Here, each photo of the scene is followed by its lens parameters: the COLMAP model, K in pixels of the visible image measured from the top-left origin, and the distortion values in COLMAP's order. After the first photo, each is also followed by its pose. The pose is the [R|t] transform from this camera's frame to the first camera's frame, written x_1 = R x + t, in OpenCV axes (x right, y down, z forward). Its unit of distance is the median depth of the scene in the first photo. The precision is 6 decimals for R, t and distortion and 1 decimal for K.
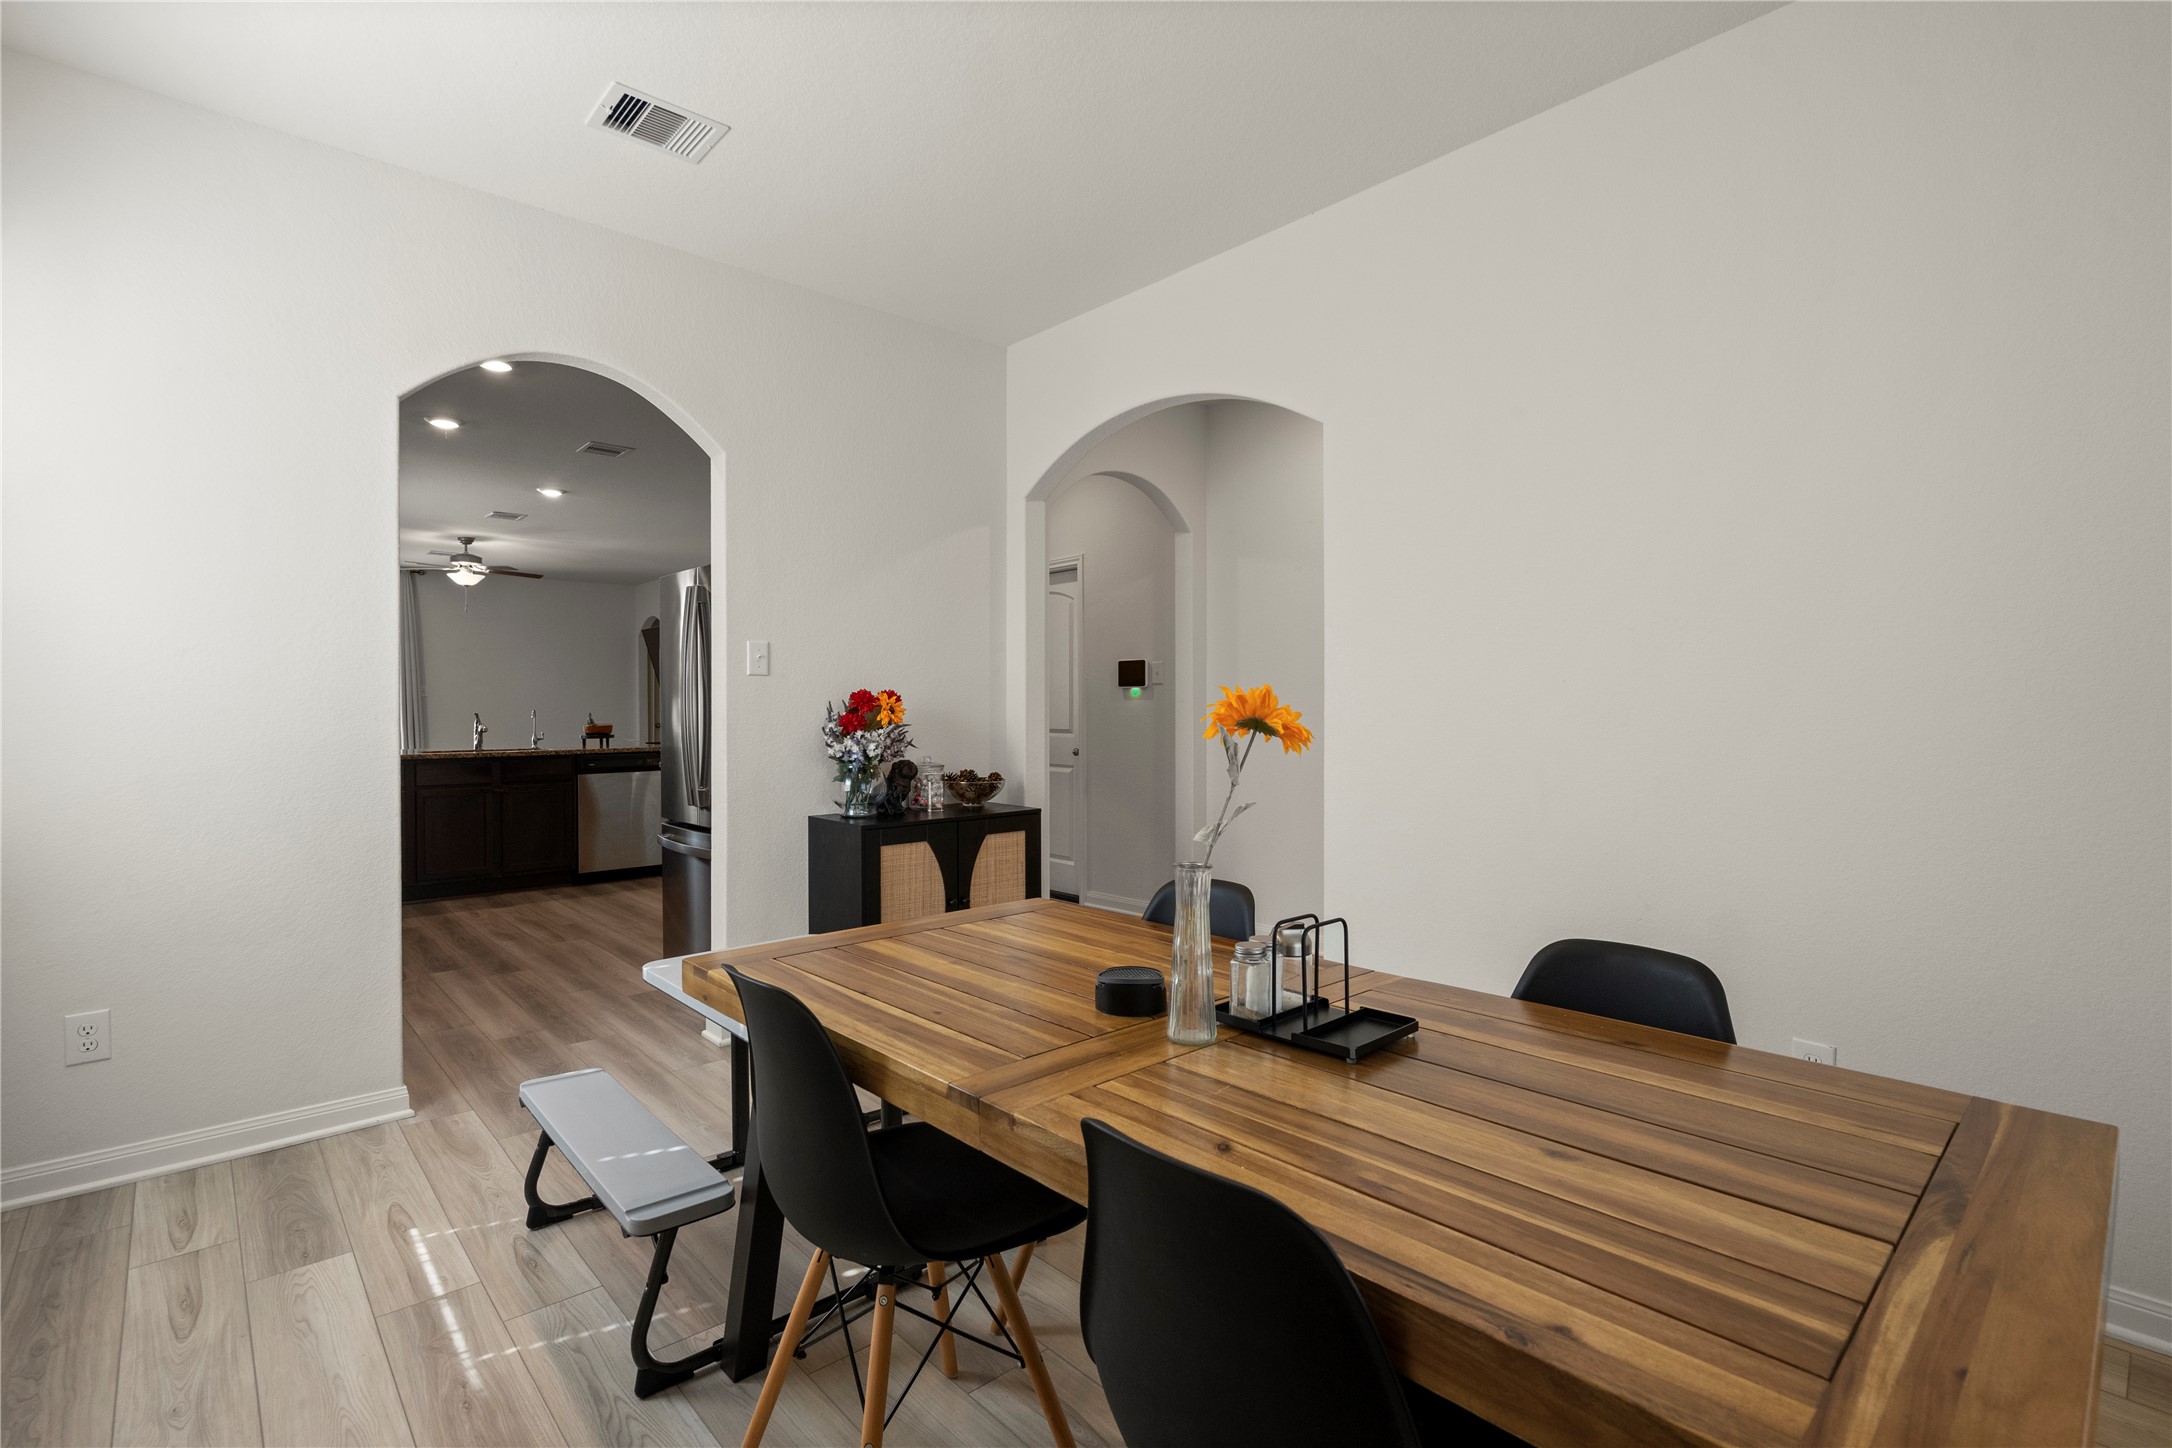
lens RADIAL K [[998.6, 0, 1102.1], [0, 998.6, 722.2], [0, 0, 1]] dist [-0.009683, 0.005009]
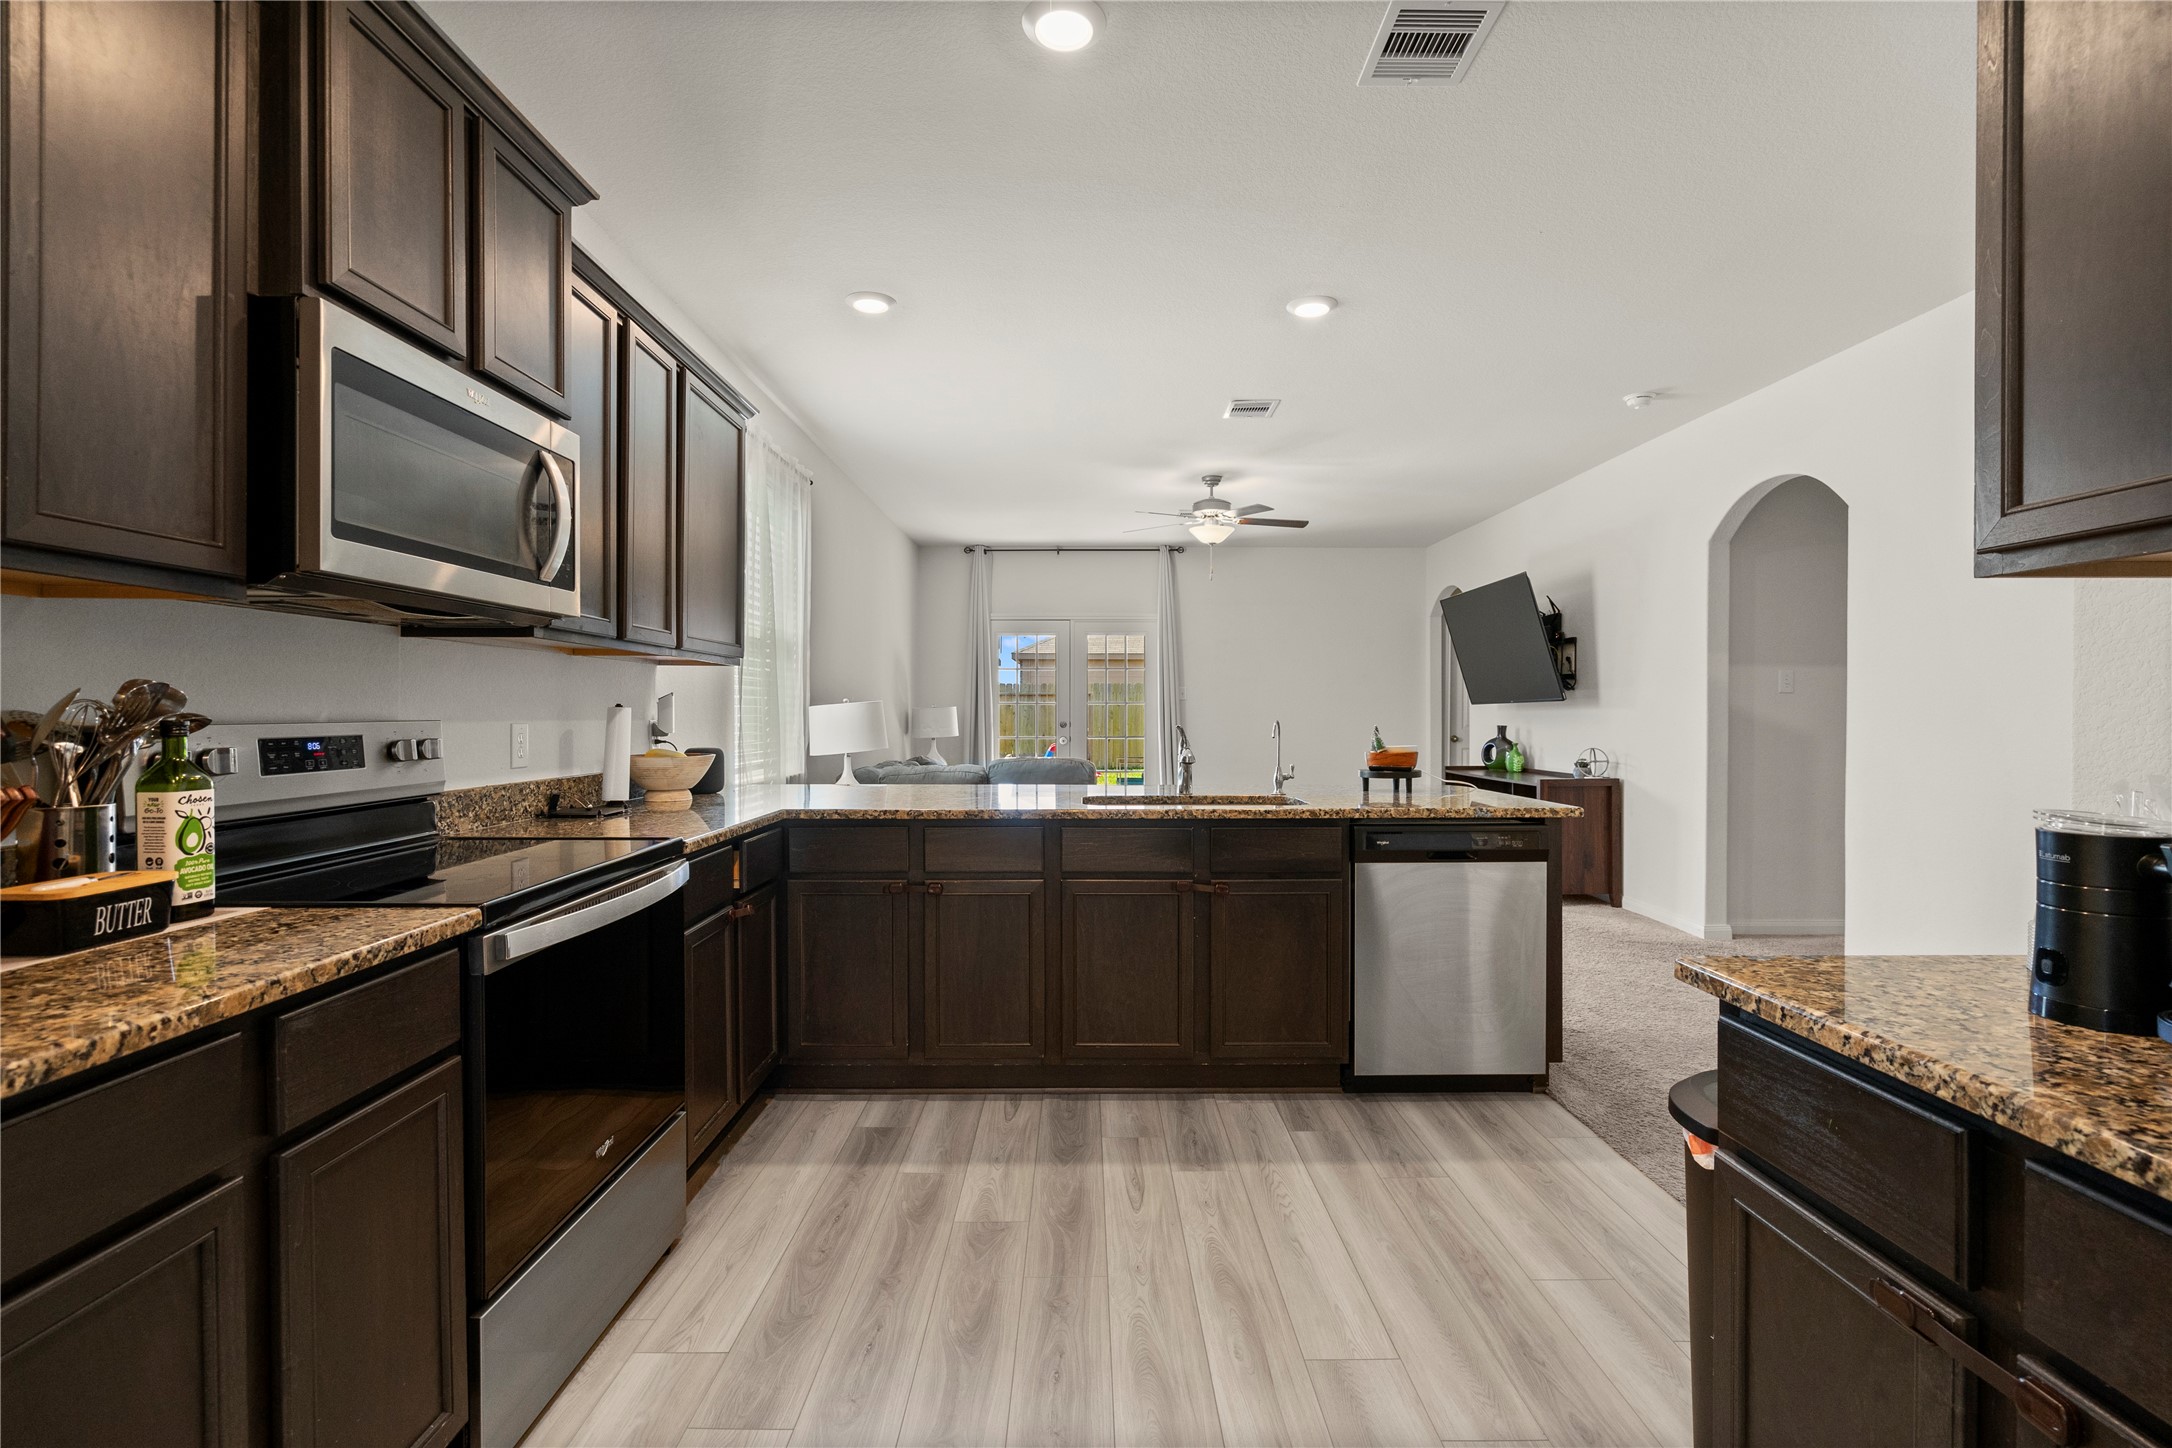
lens RADIAL K [[998.6, 0, 1078.1], [0, 998.6, 720.0], [0, 0, 1]] dist [-0.009683, 0.005009]
pose [[0.733202, 0.010506, -0.679930, -0.299129], [-0.009302, 0.999942, 0.005420, -0.015238], [0.679948, 0.002350, 0.733257, 0.560896]]
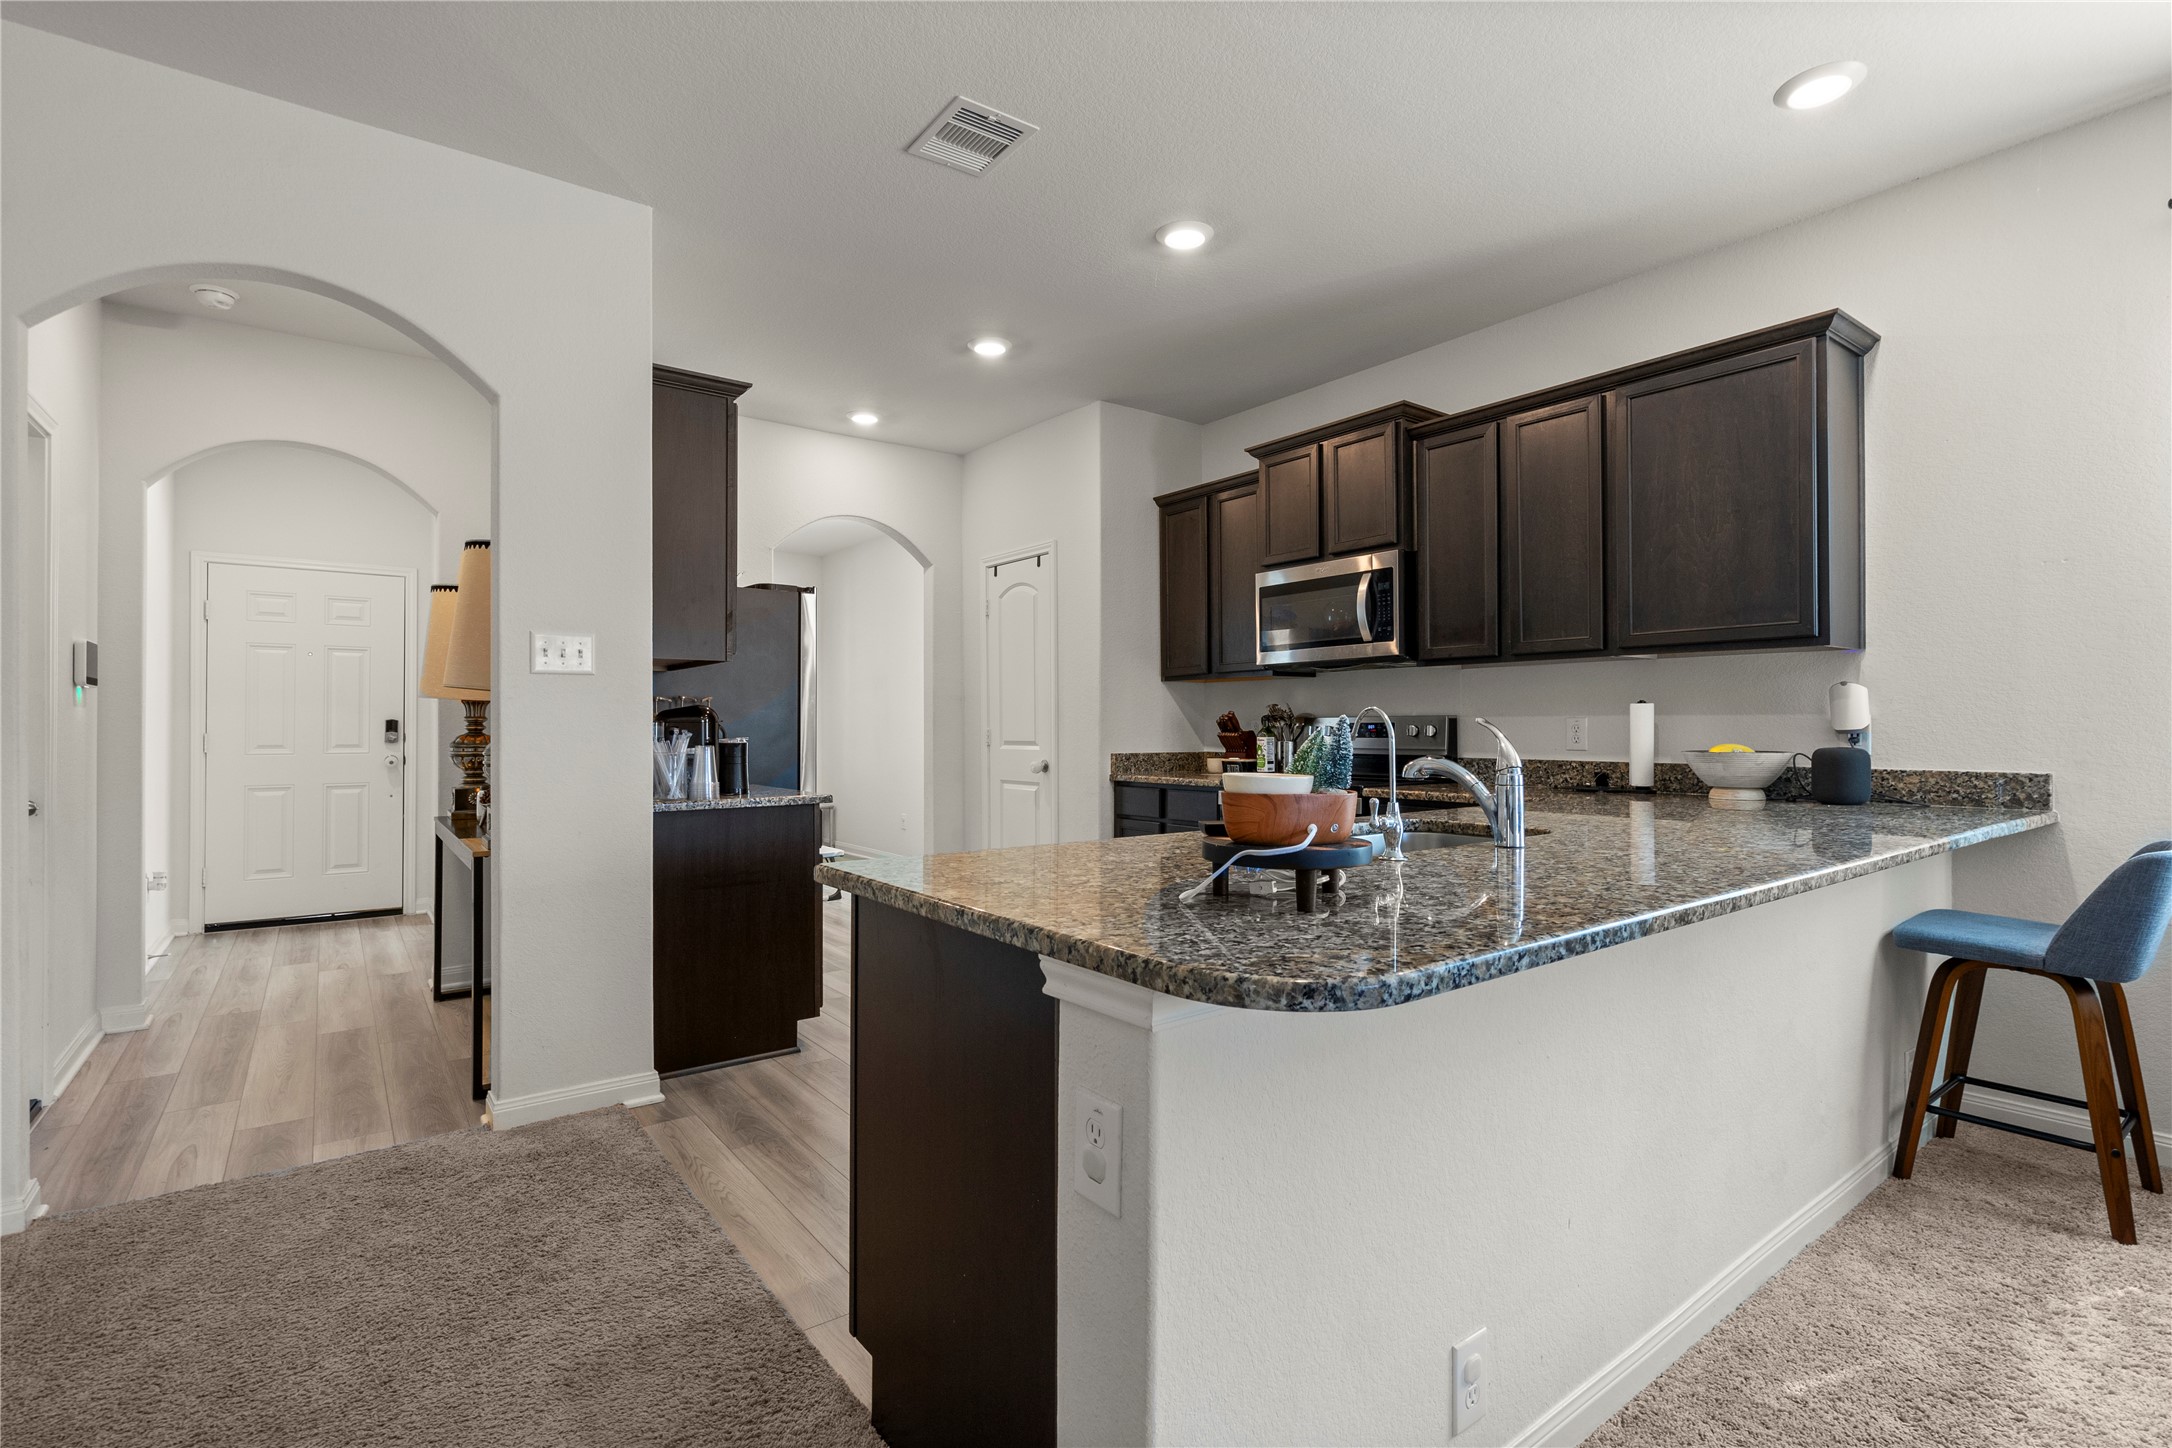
lens RADIAL K [[998.6, 0, 1076.0], [0, 998.6, 721.8], [0, 0, 1]] dist [-0.009683, 0.005009]
pose [[-0.995511, 0.001716, 0.094633, -0.522186], [0.001501, 0.999996, -0.002348, -0.006574], [-0.094637, -0.002195, -0.995509, 1.298349]]
